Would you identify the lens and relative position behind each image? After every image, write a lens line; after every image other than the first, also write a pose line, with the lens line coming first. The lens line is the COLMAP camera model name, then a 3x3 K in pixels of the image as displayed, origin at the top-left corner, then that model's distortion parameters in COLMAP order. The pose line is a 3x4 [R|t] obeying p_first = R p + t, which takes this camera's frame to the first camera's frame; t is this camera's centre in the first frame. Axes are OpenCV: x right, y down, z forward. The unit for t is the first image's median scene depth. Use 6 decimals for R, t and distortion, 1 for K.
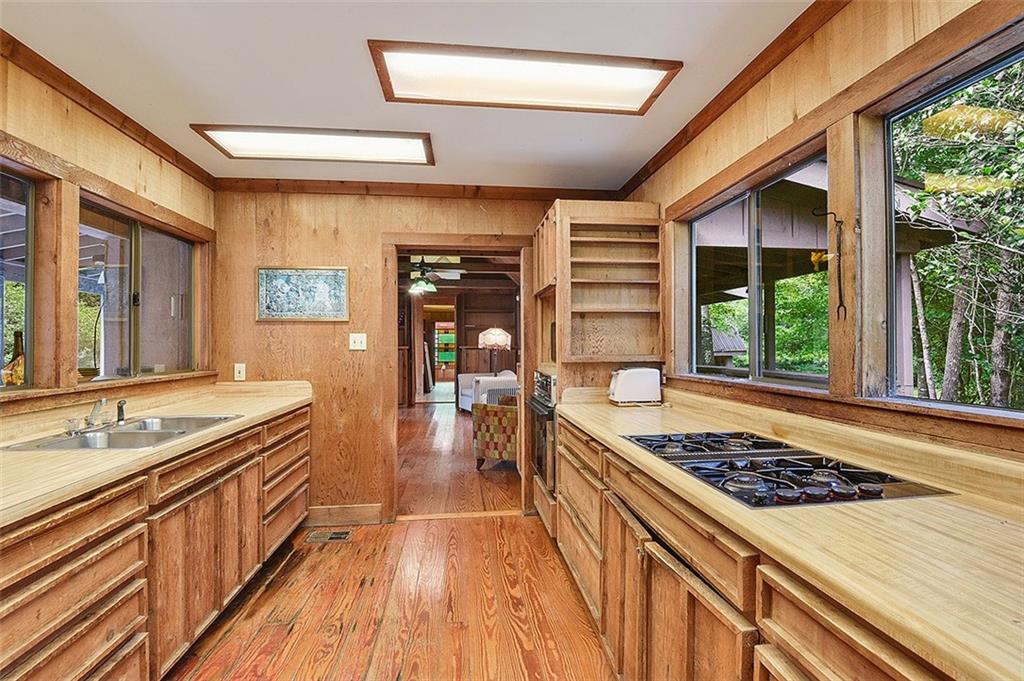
lens RADIAL K [[488.7, 0, 520.1], [0, 488.7, 340.2], [0, 0, 1]] dist [-0.005056, -0.000577]
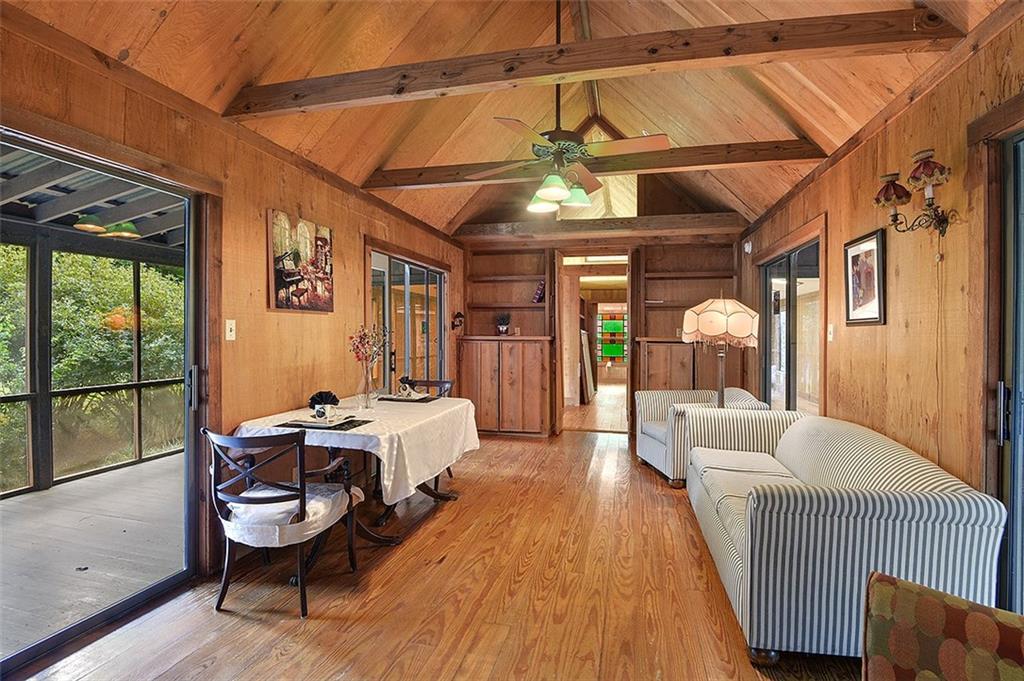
lens RADIAL K [[488.7, 0, 516.4], [0, 488.7, 329.8], [0, 0, 1]] dist [-0.005056, -0.000577]
pose [[0.941220, 0.002189, -0.337788, -0.060122], [-0.001839, 0.999997, 0.001354, 0.002563], [0.337790, -0.000653, 0.941221, 0.396229]]
